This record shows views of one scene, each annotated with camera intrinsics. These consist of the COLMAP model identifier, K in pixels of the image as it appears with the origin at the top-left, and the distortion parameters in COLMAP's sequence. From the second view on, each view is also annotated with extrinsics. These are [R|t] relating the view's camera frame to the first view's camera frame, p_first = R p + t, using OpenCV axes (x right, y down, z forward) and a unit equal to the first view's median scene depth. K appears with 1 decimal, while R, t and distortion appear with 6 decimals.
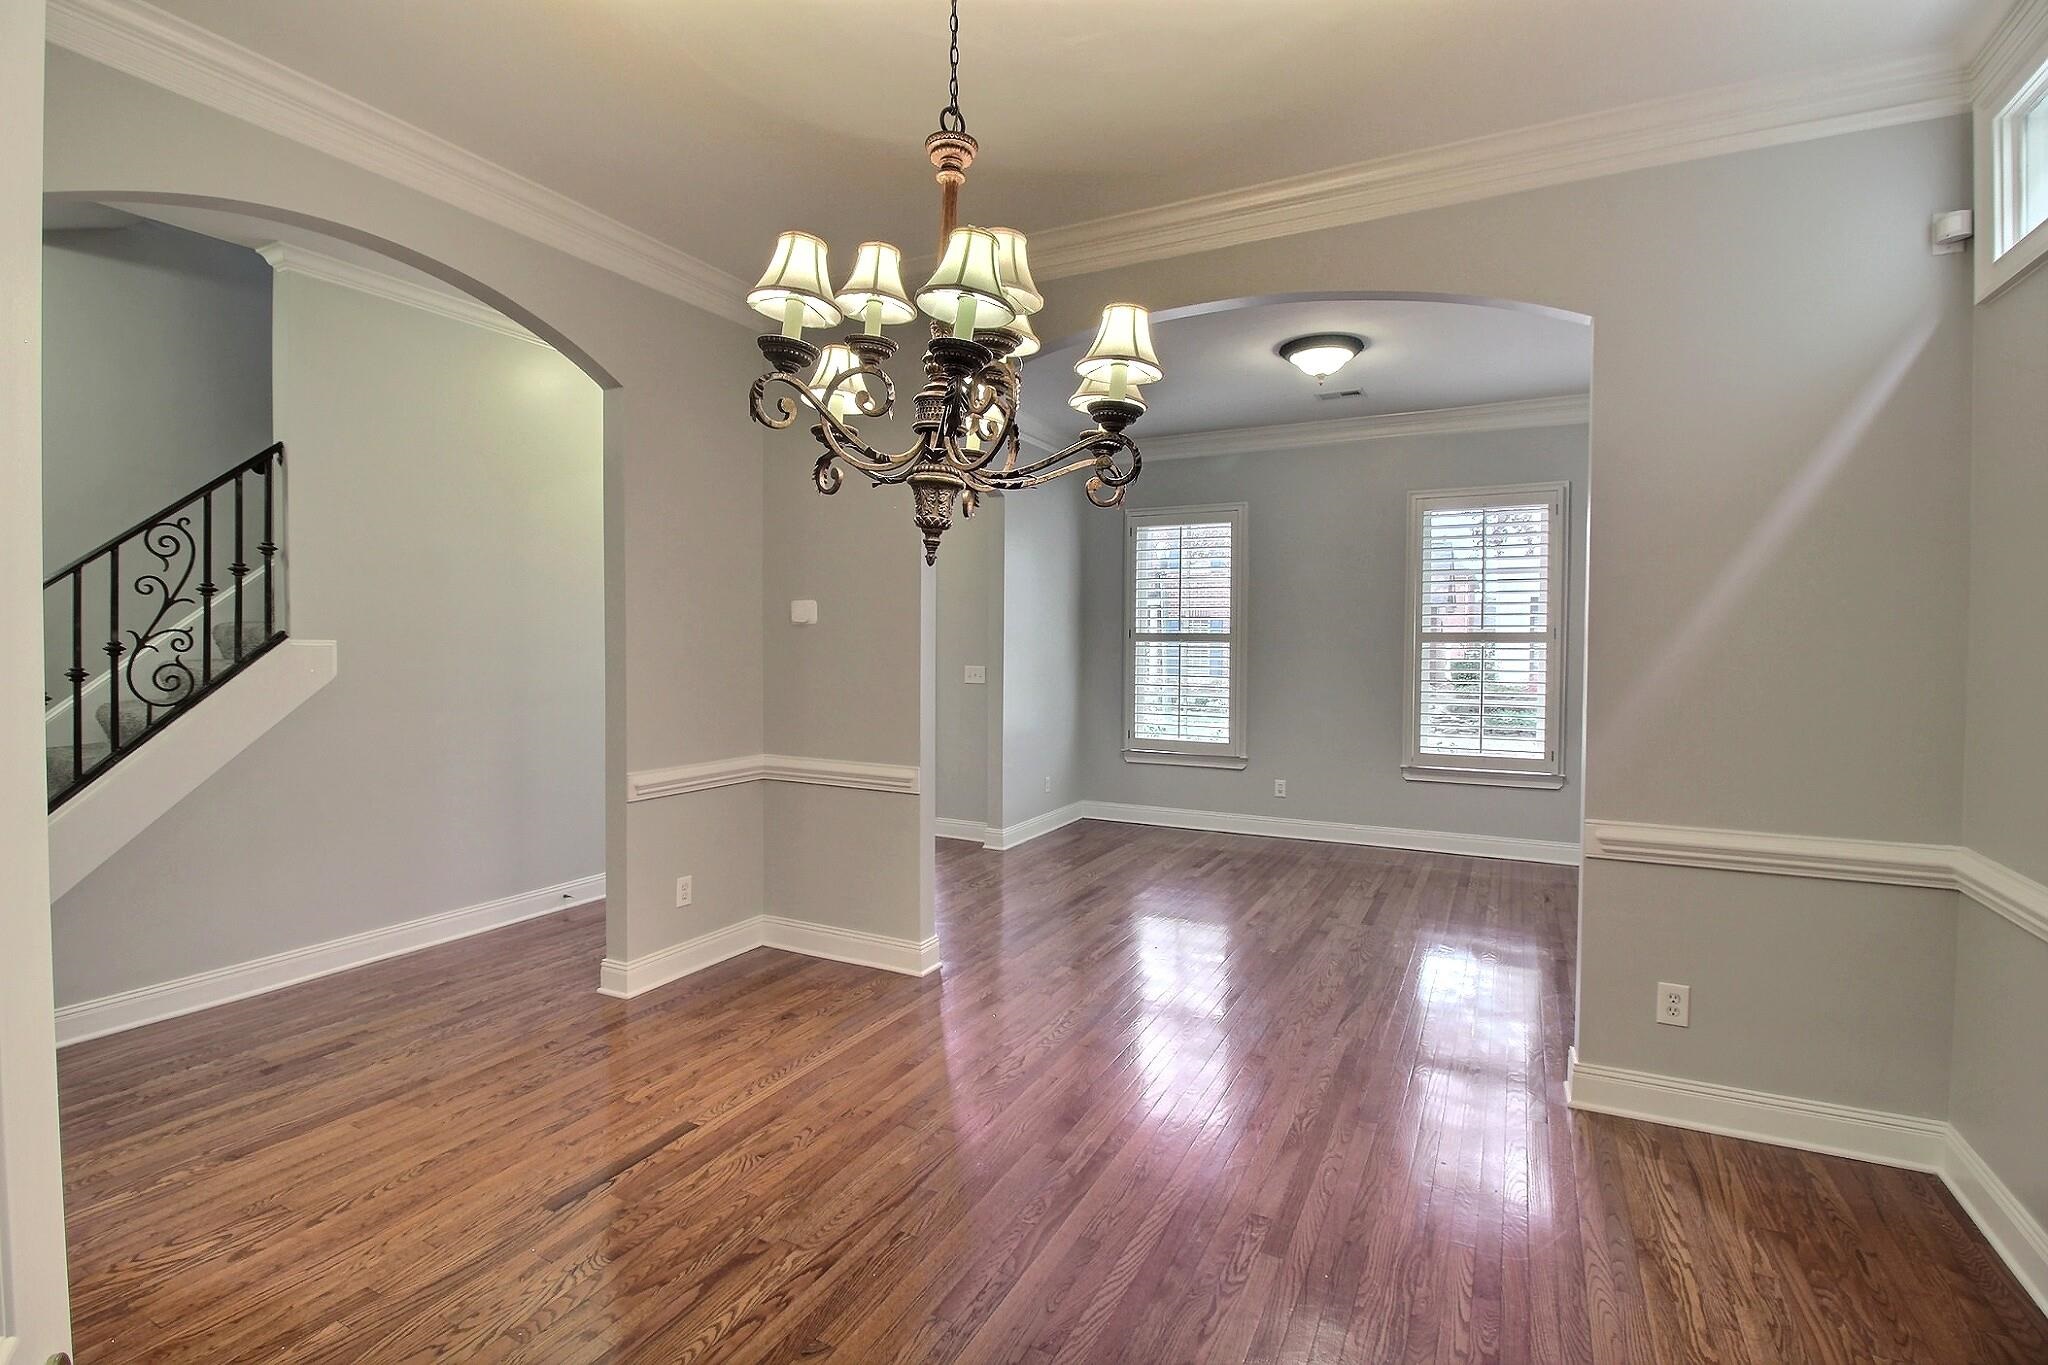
lens RADIAL K [[952.1, 0, 1033.9], [0, 952.1, 671.9], [0, 0, 1]] dist [-0.004570, -0.007273]
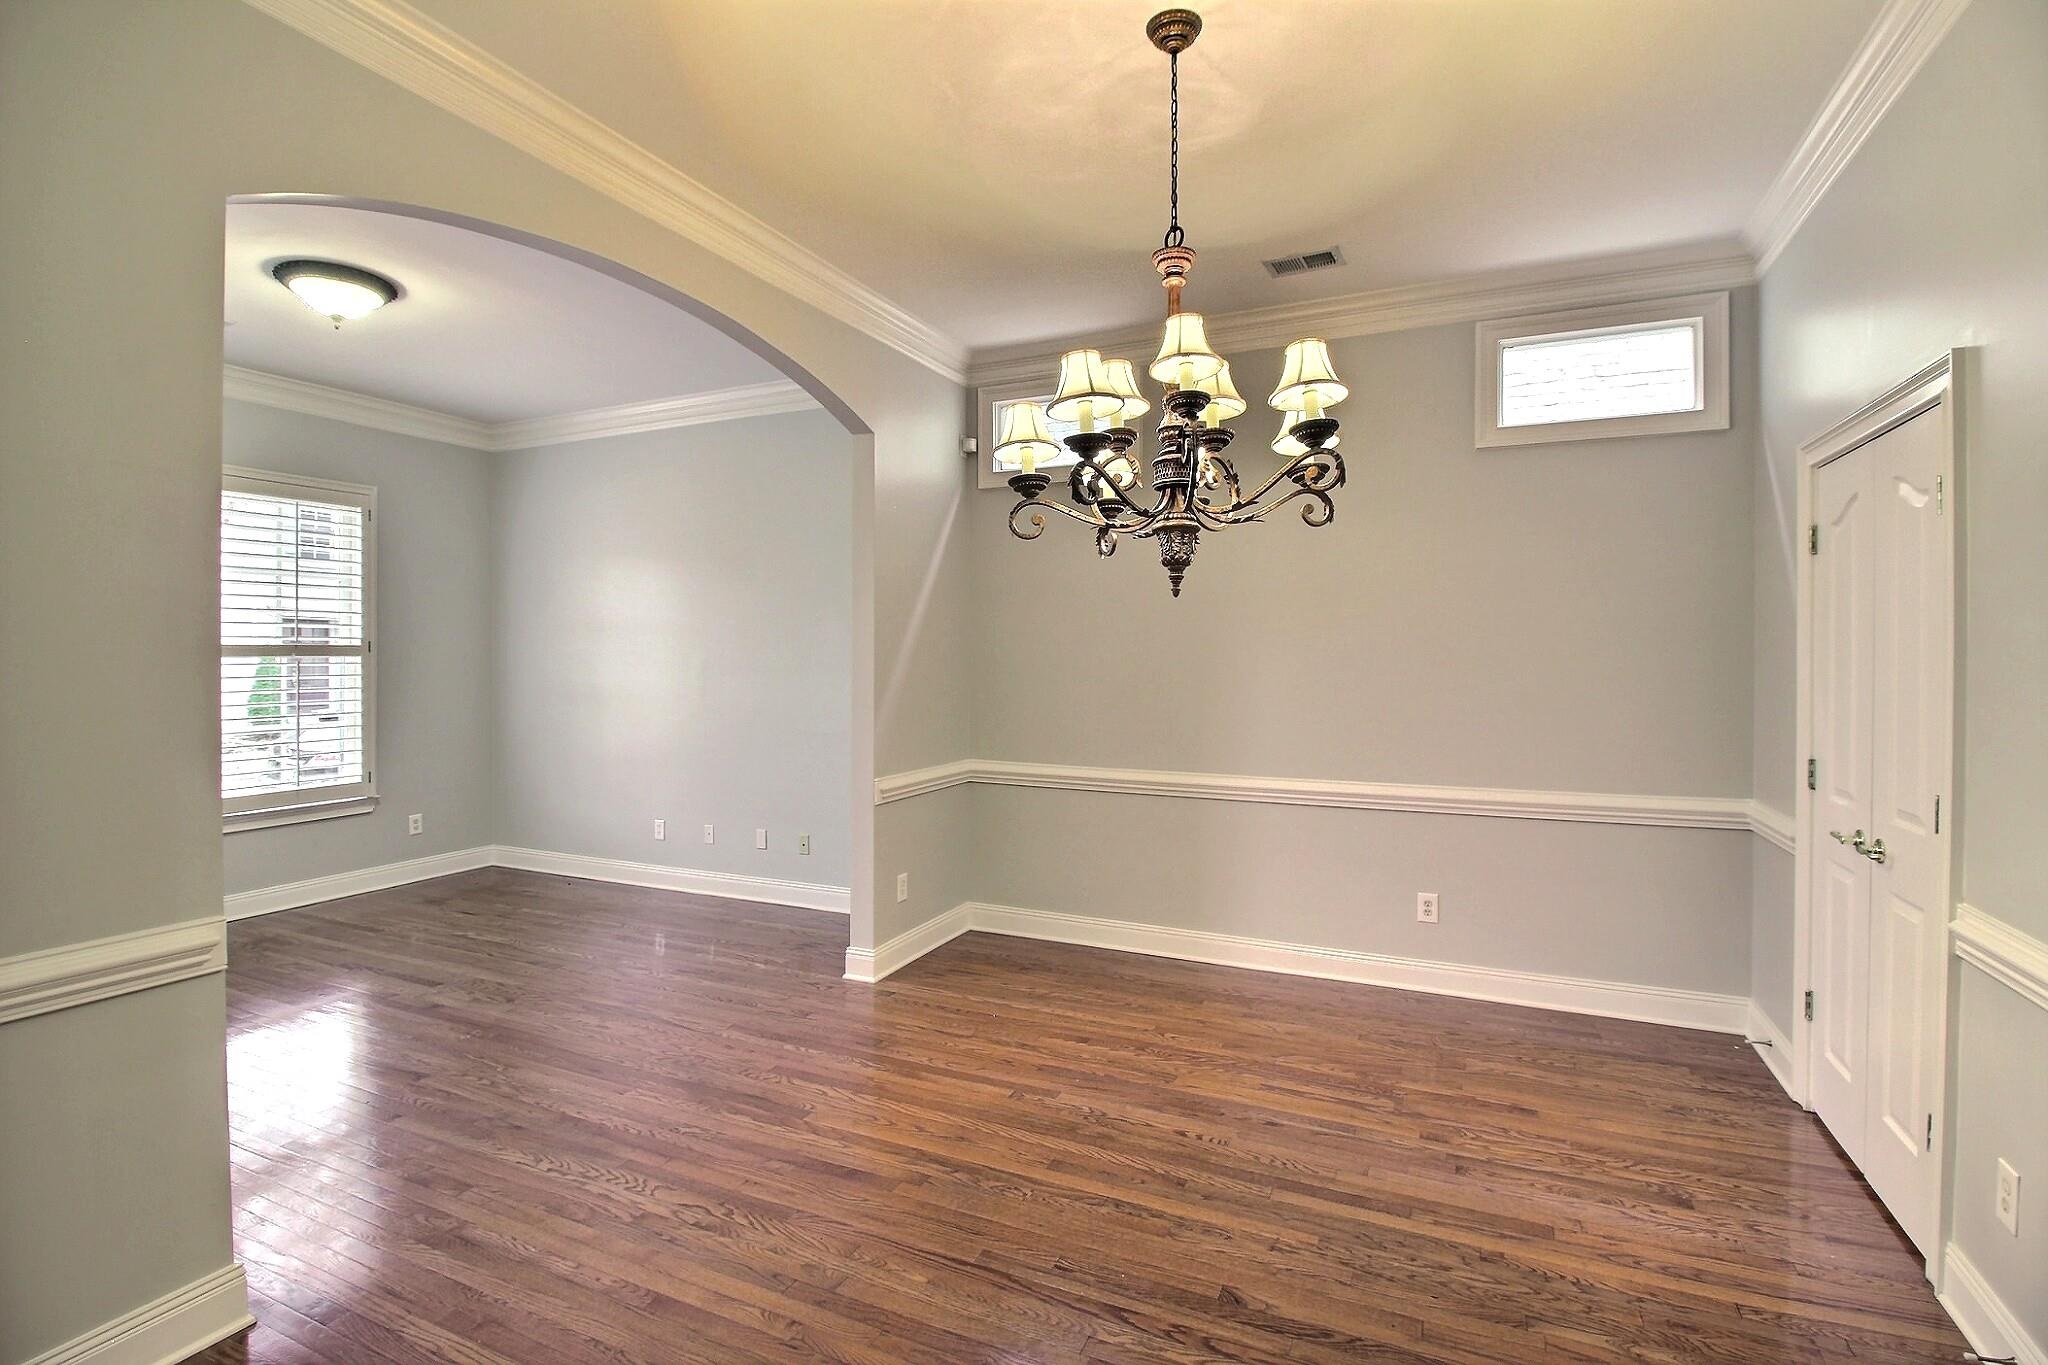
lens RADIAL K [[952.1, 0, 1013.8], [0, 952.1, 662.1], [0, 0, 1]] dist [-0.004570, -0.007273]
pose [[-0.034712, -0.011970, 0.999326, -1.021515], [0.033575, 0.999350, 0.013136, -0.039761], [-0.998833, 0.034008, -0.034287, 0.976615]]
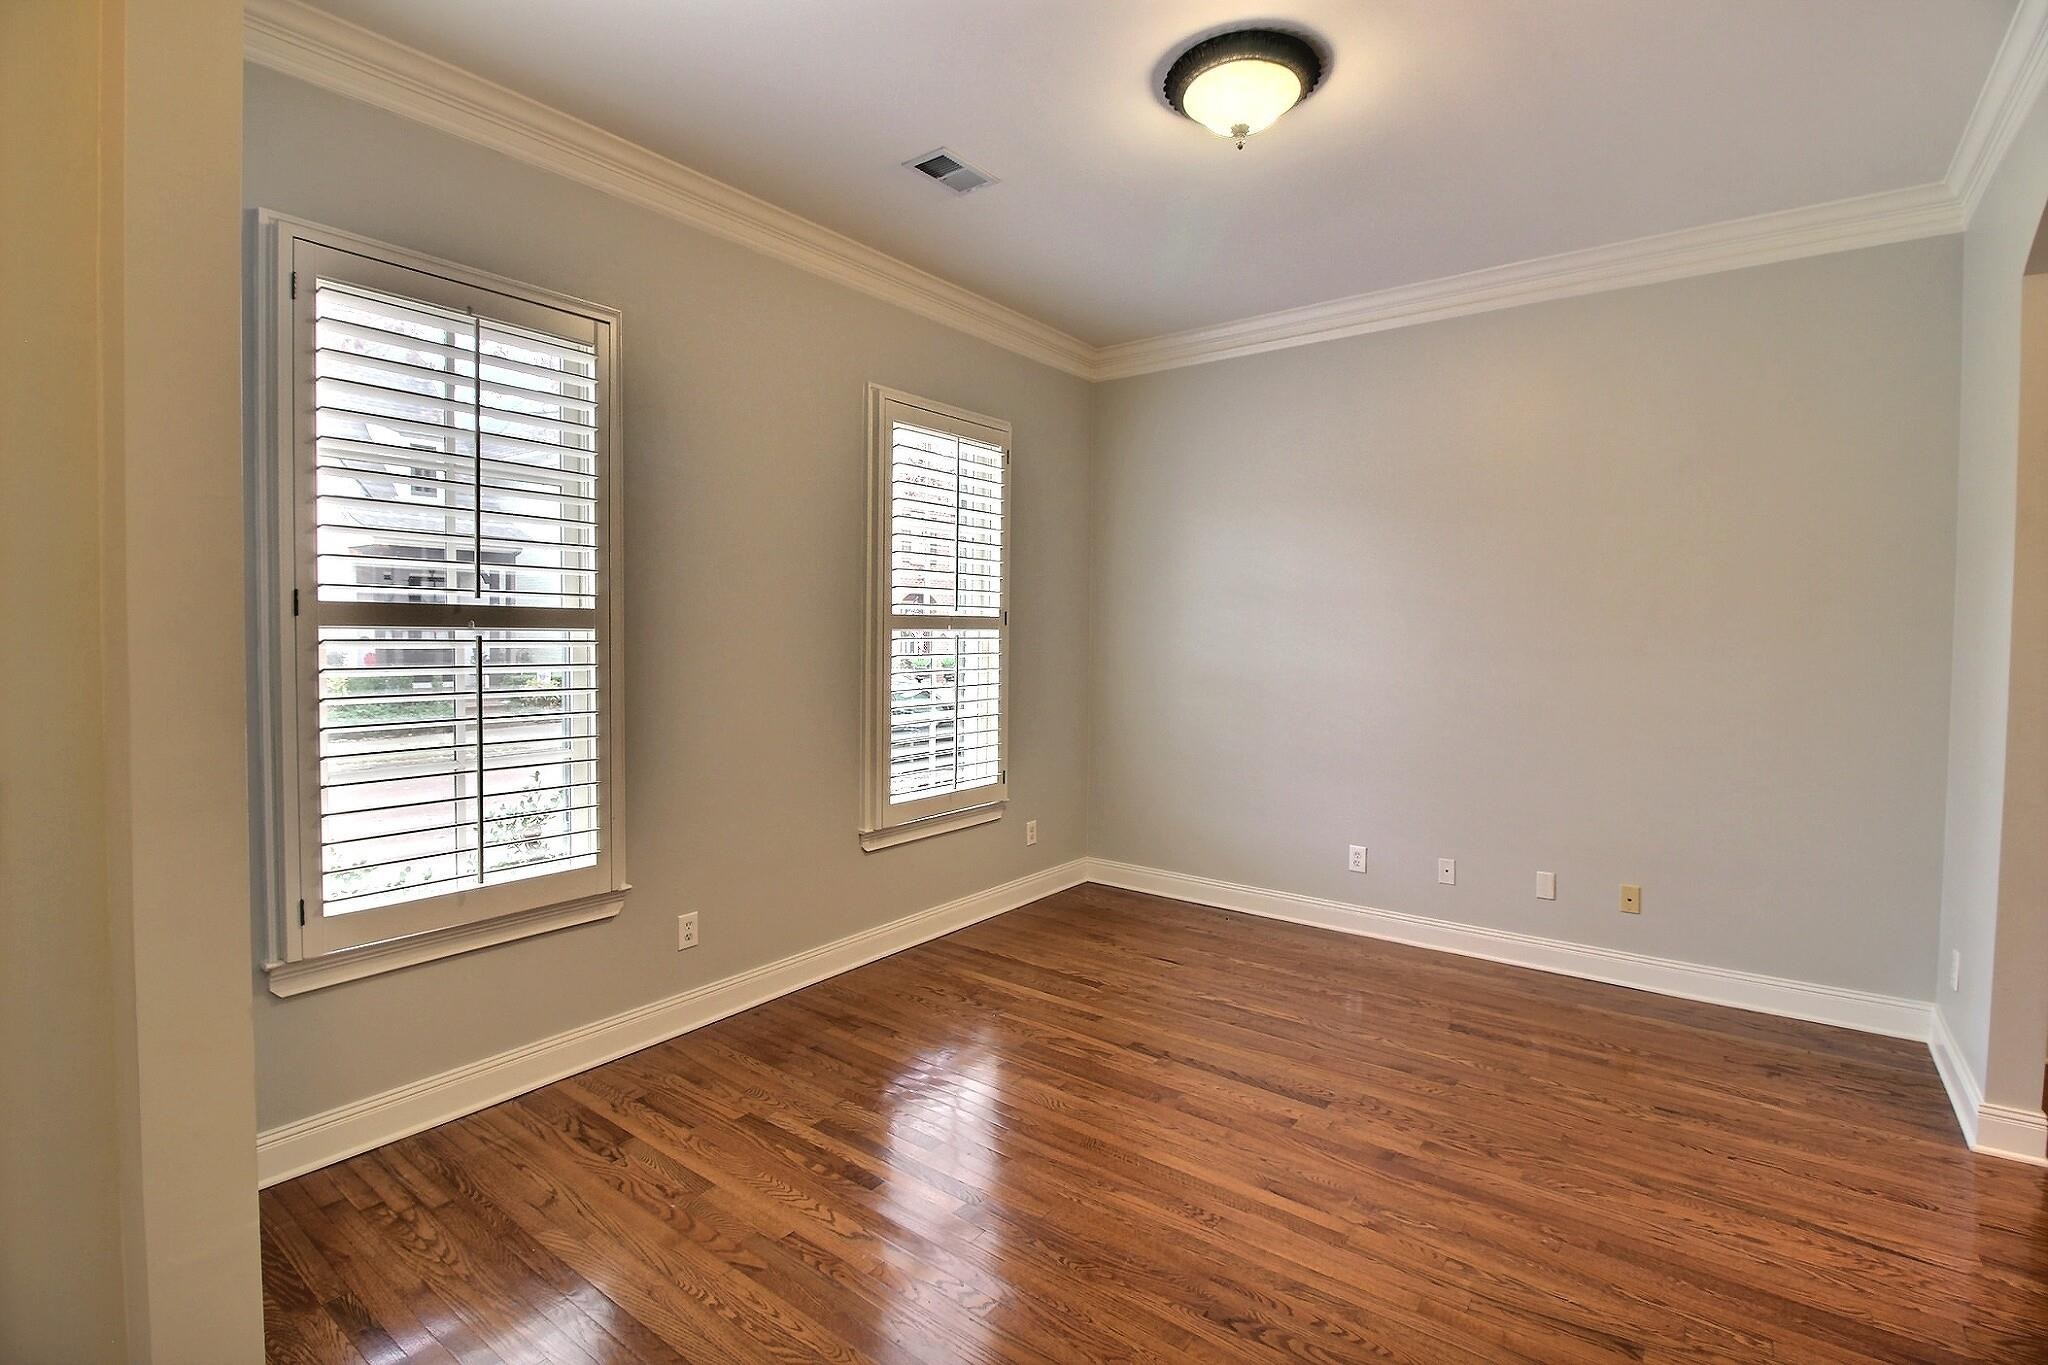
lens RADIAL K [[952.1, 0, 1021.2], [0, 952.1, 665.7], [0, 0, 1]] dist [-0.004570, -0.007273]
pose [[0.177380, -0.039880, 0.983334, -0.515270], [0.025002, 0.999039, 0.036007, -0.072909], [-0.983825, 0.018199, 0.178206, 2.103292]]
